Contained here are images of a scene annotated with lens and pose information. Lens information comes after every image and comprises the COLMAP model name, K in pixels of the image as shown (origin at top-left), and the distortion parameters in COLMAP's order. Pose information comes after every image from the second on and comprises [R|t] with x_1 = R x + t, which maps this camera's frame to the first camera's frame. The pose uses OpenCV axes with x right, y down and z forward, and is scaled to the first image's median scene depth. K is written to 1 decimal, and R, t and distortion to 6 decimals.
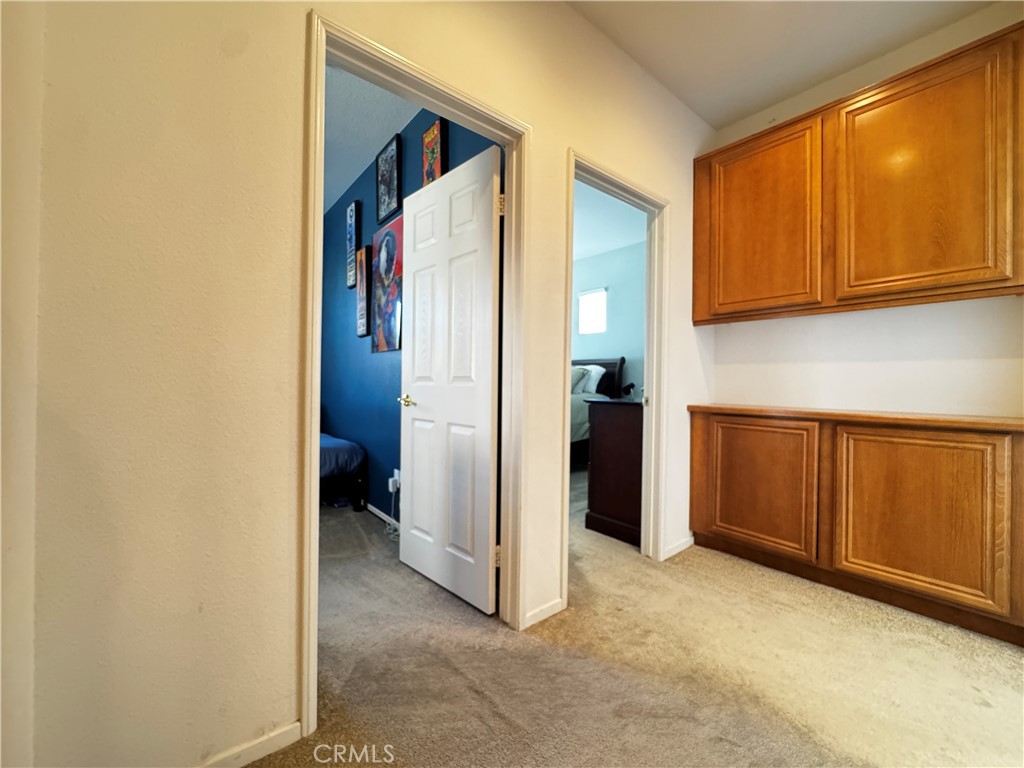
lens RADIAL K [[411.4, 0, 518.5], [0, 411.4, 383.2], [0, 0, 1]] dist [-0.001995, -0.000089]
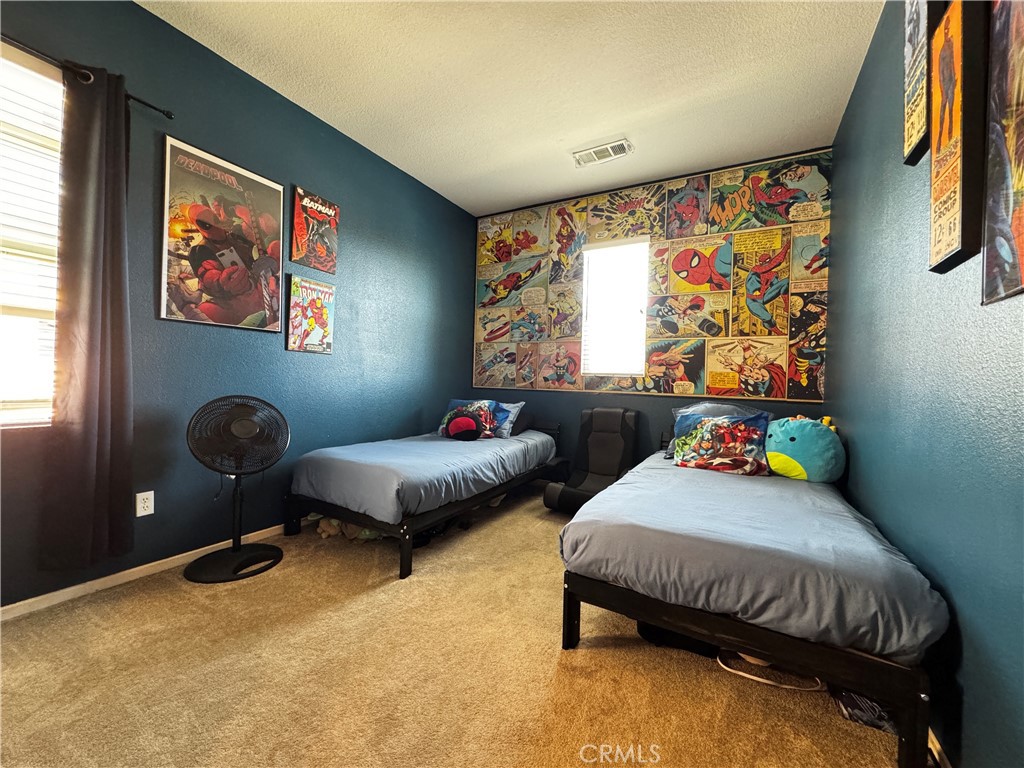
lens RADIAL K [[411.4, 0, 518.5], [0, 411.4, 383.2], [0, 0, 1]] dist [-0.001995, -0.000089]
pose [[0.363200, 0.006689, -0.931687, -0.189383], [-0.025742, 0.999665, -0.002857, -0.001283], [0.931356, 0.025021, 0.363250, 0.543591]]
